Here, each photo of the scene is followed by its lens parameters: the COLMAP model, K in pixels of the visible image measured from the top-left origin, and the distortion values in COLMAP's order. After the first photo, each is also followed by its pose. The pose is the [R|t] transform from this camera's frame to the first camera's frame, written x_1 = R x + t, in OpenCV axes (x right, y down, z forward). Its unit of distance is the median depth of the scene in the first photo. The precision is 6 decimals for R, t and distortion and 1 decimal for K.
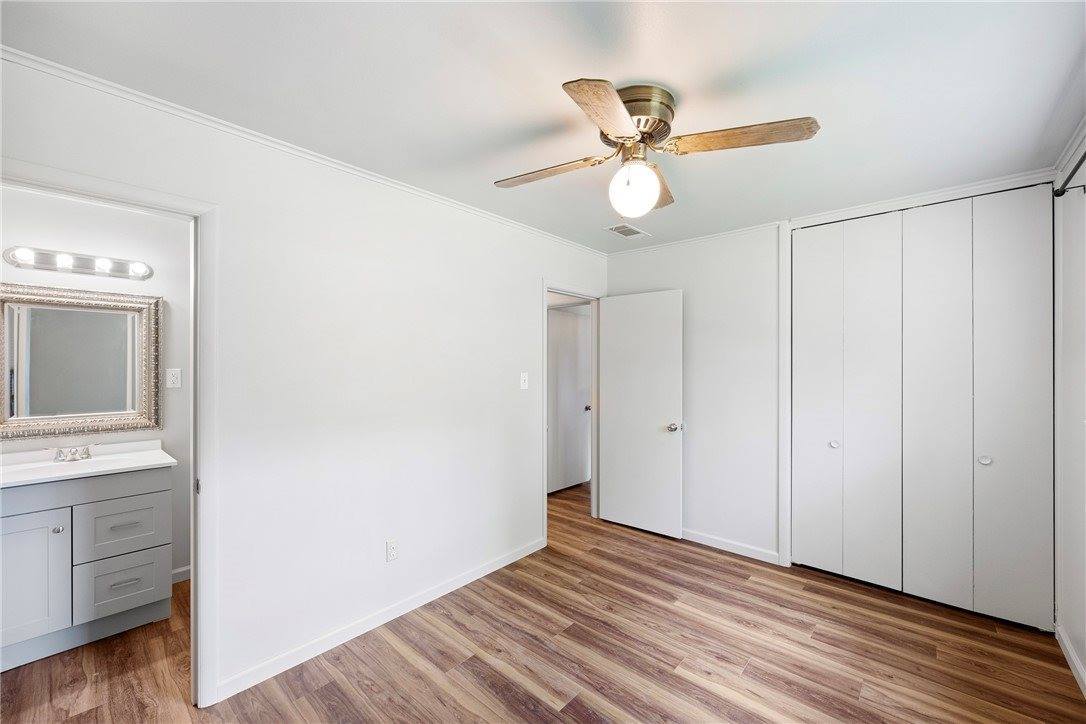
lens RADIAL K [[439.0, 0, 548.4], [0, 439.0, 366.5], [0, 0, 1]] dist [-0.003331, -0.000523]
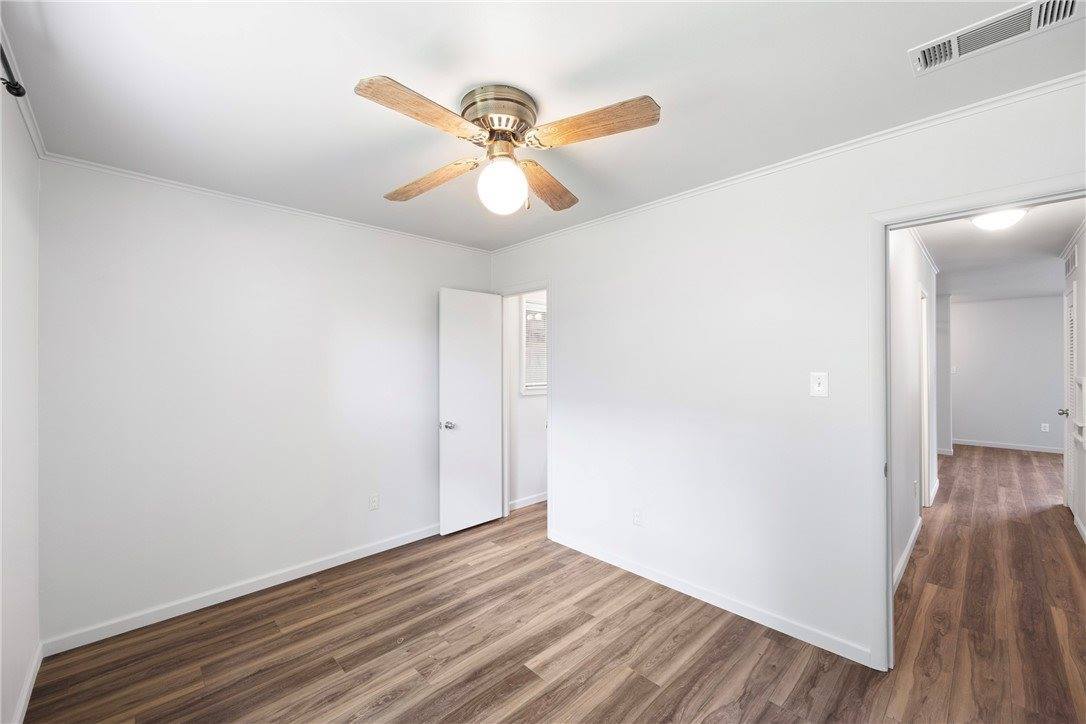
lens RADIAL K [[439.0, 0, 549.3], [0, 439.0, 359.1], [0, 0, 1]] dist [-0.003331, -0.000523]
pose [[-0.080032, -0.010928, -0.996732, 0.871292], [-0.001134, 0.999940, -0.010873, 0.004104], [0.996792, 0.000260, -0.080040, 0.867948]]
